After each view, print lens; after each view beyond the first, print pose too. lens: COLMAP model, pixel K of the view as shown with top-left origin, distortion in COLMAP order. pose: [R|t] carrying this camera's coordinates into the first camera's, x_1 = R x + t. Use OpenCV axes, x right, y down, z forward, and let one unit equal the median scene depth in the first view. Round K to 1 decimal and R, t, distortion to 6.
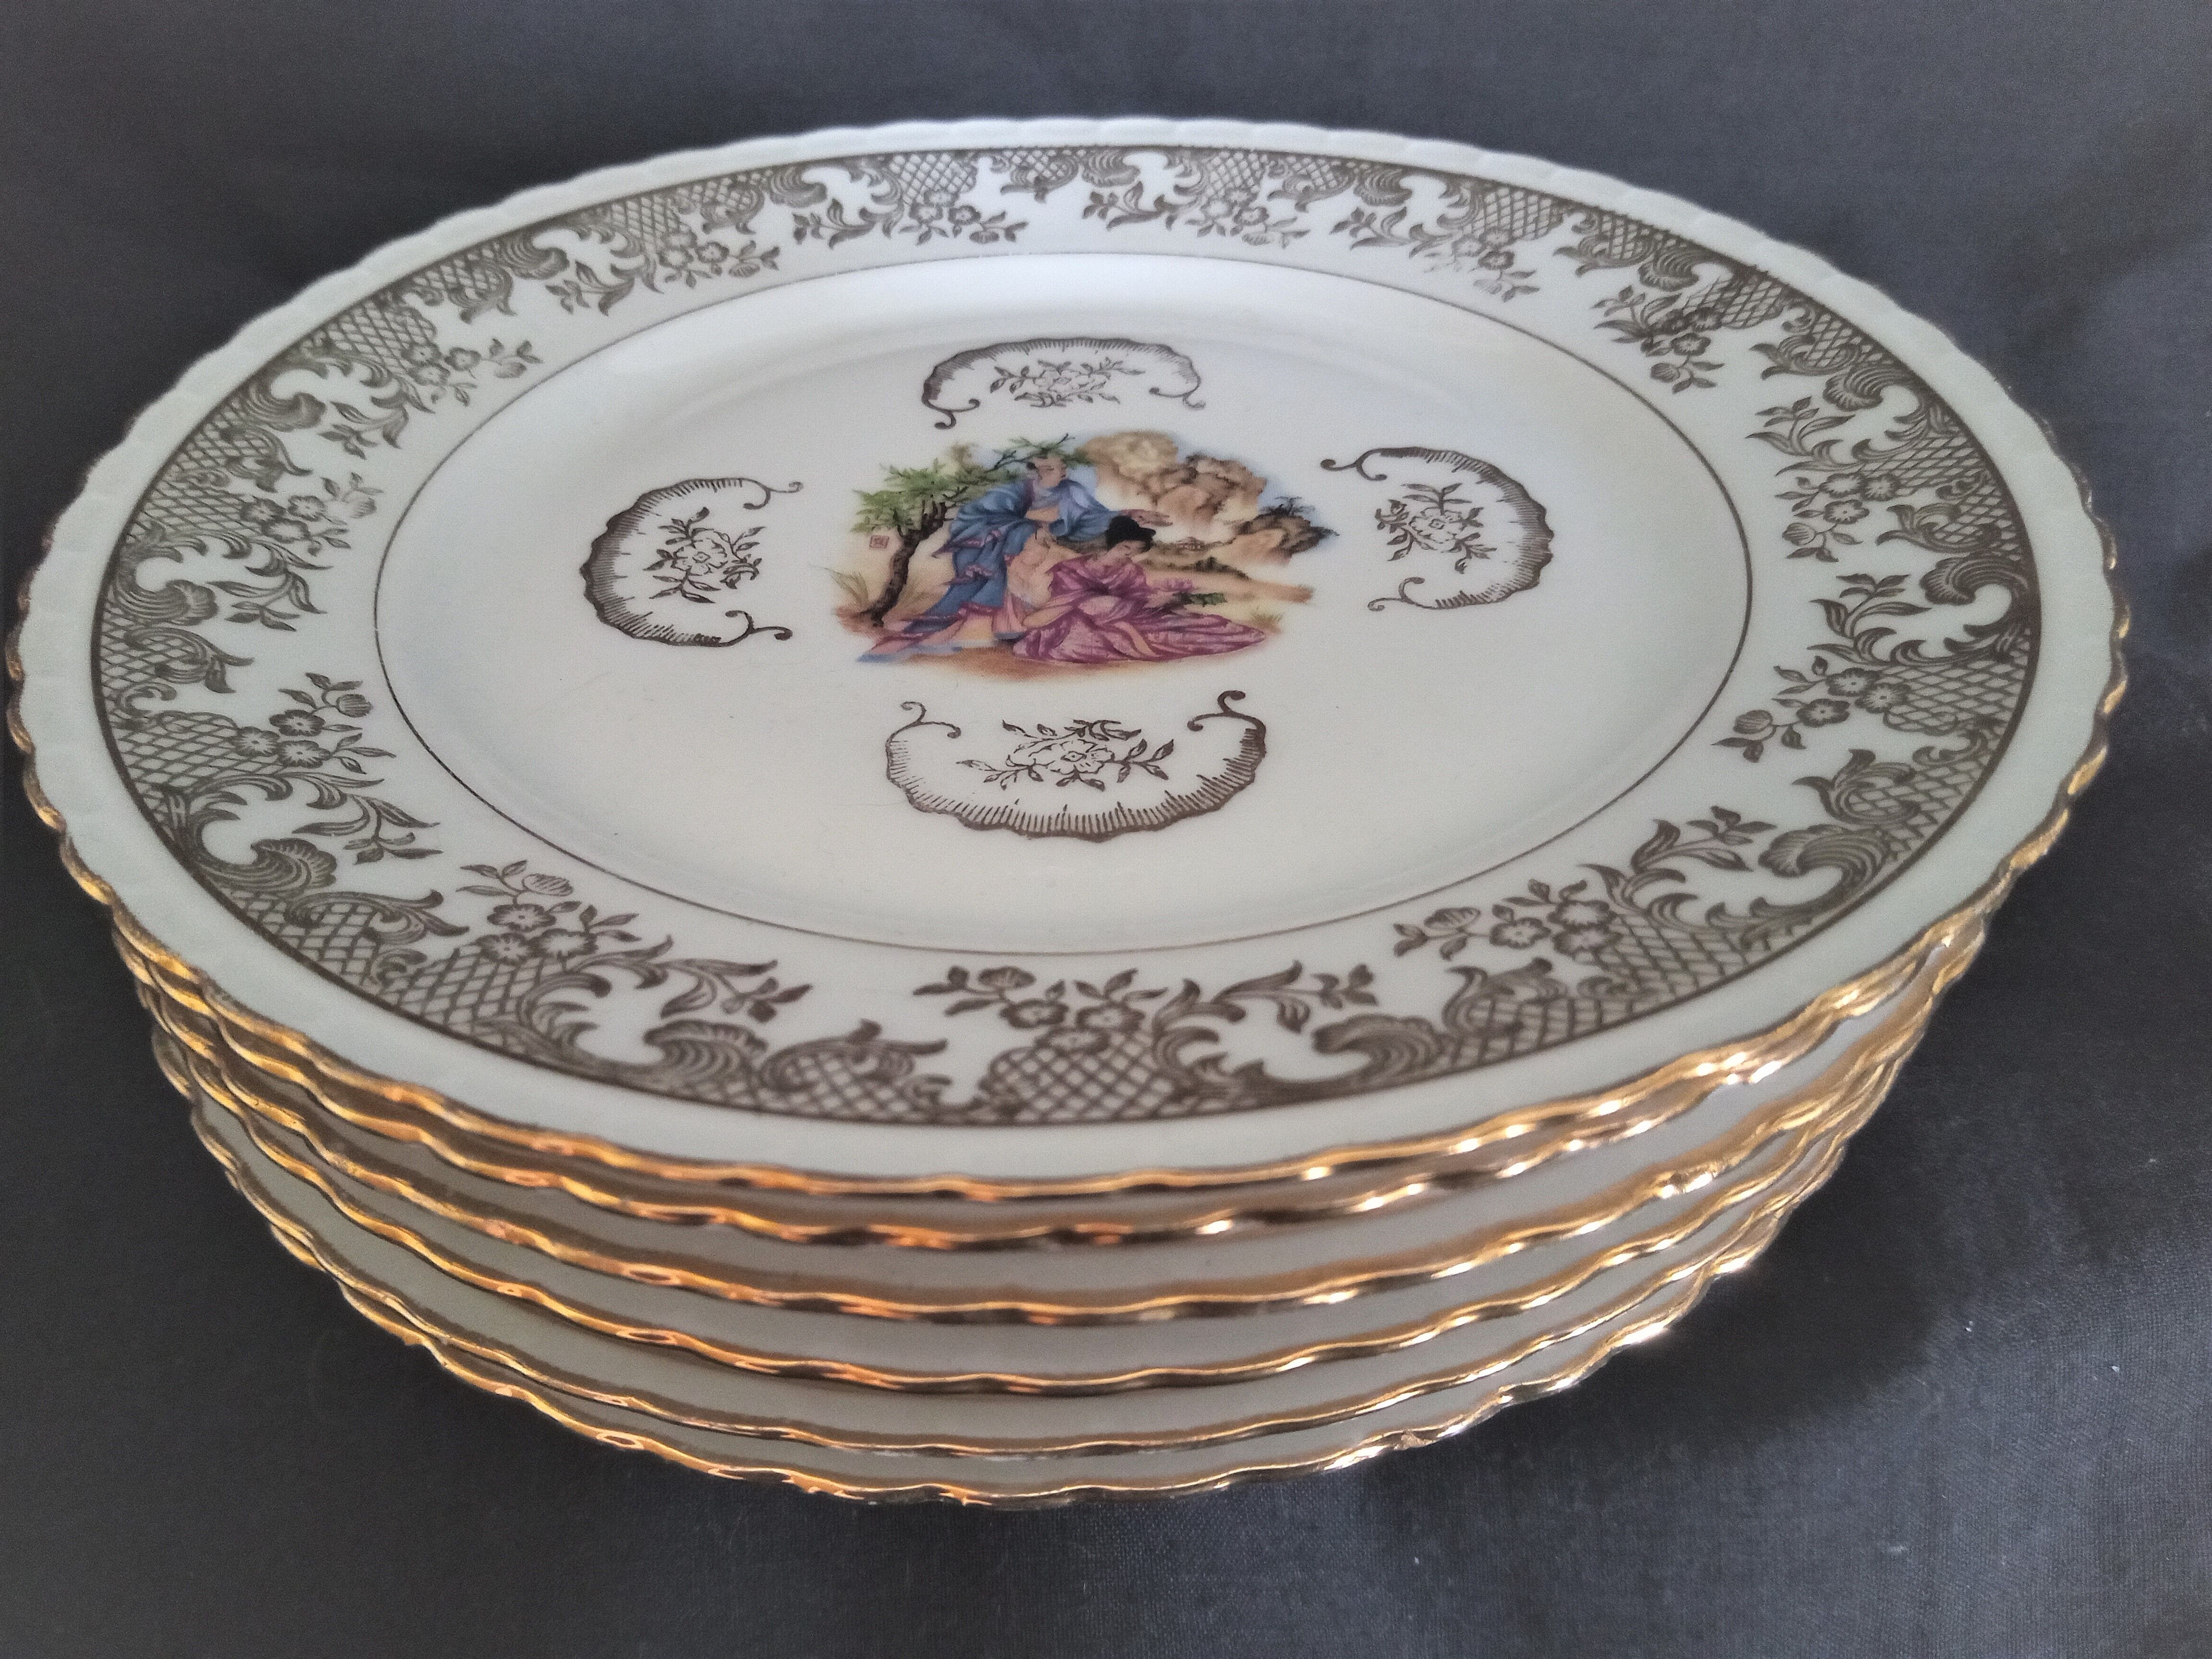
lens RADIAL K [[1653.5, 0, 1106.0], [0, 1653.5, 829.5], [0, 0, 1]] dist [0.127236, -0.318591]
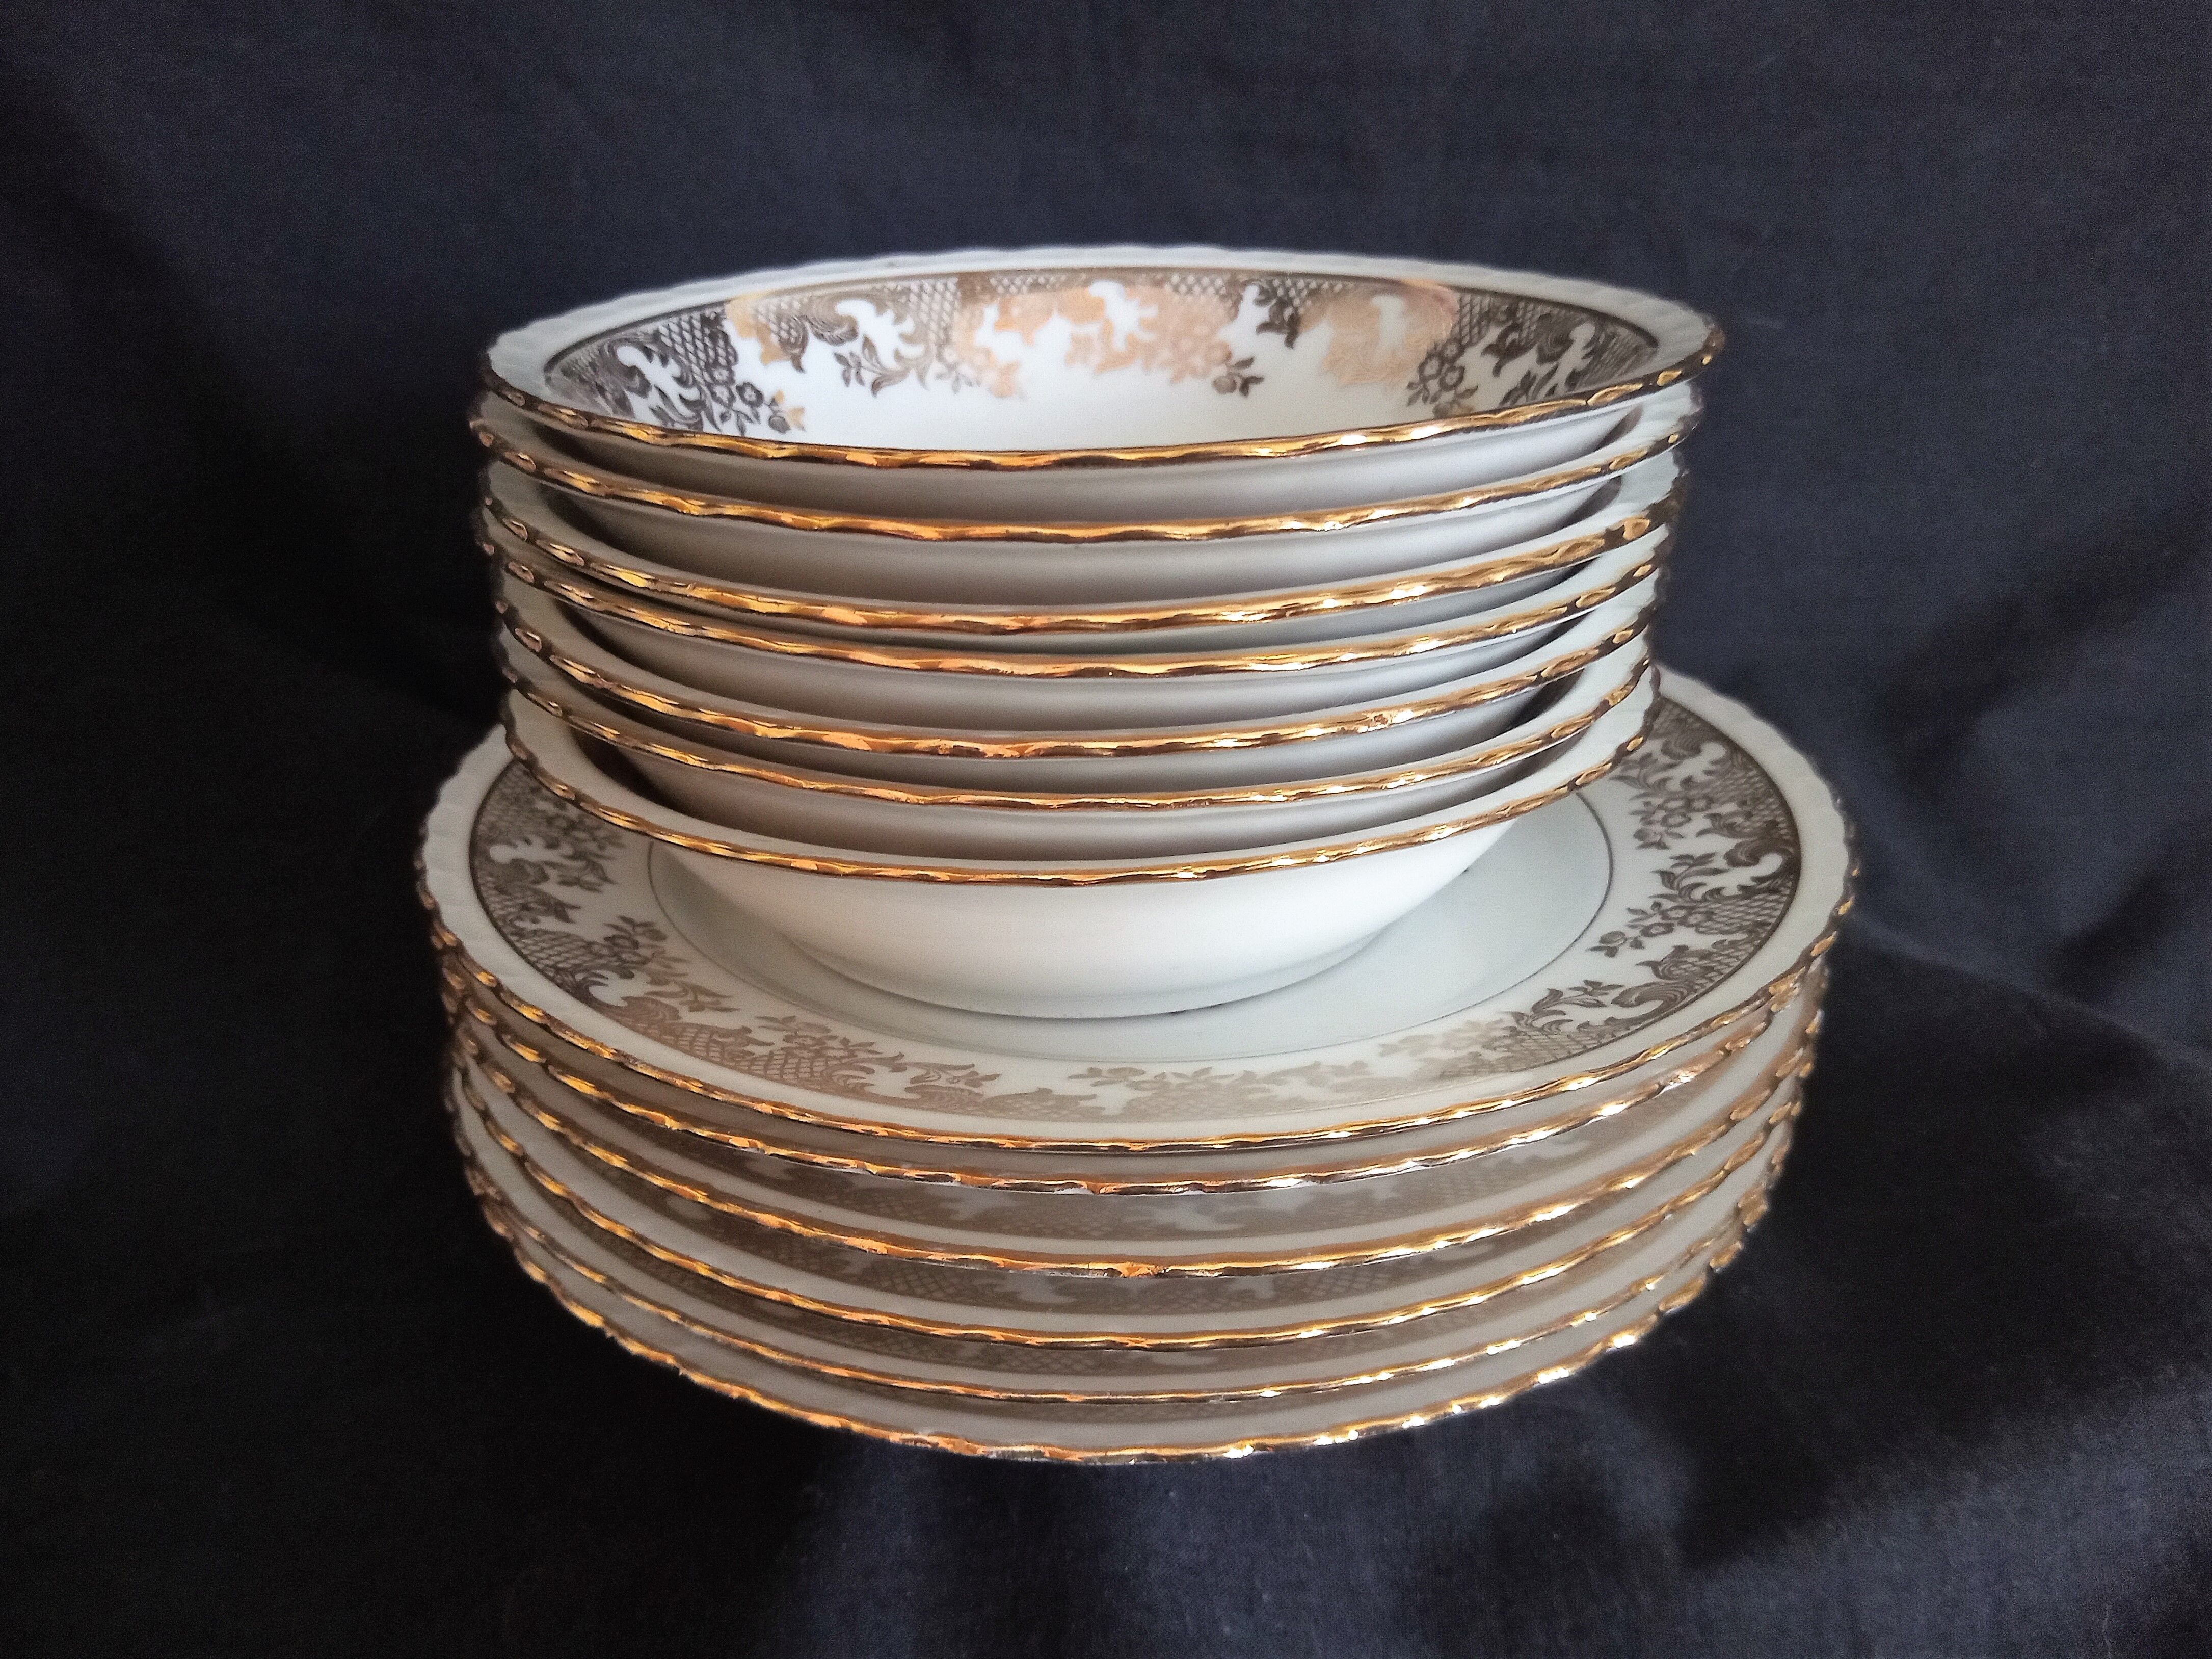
lens RADIAL K [[1653.7, 0, 1106.0], [0, 1653.7, 829.5], [0, 0, 1]] dist [0.127236, -0.318591]
pose [[0.999804, 0.000108, 0.019776, -0.091123], [0.005149, 0.964075, -0.265581, 0.233428], [-0.019094, 0.265630, 0.963886, -0.442035]]
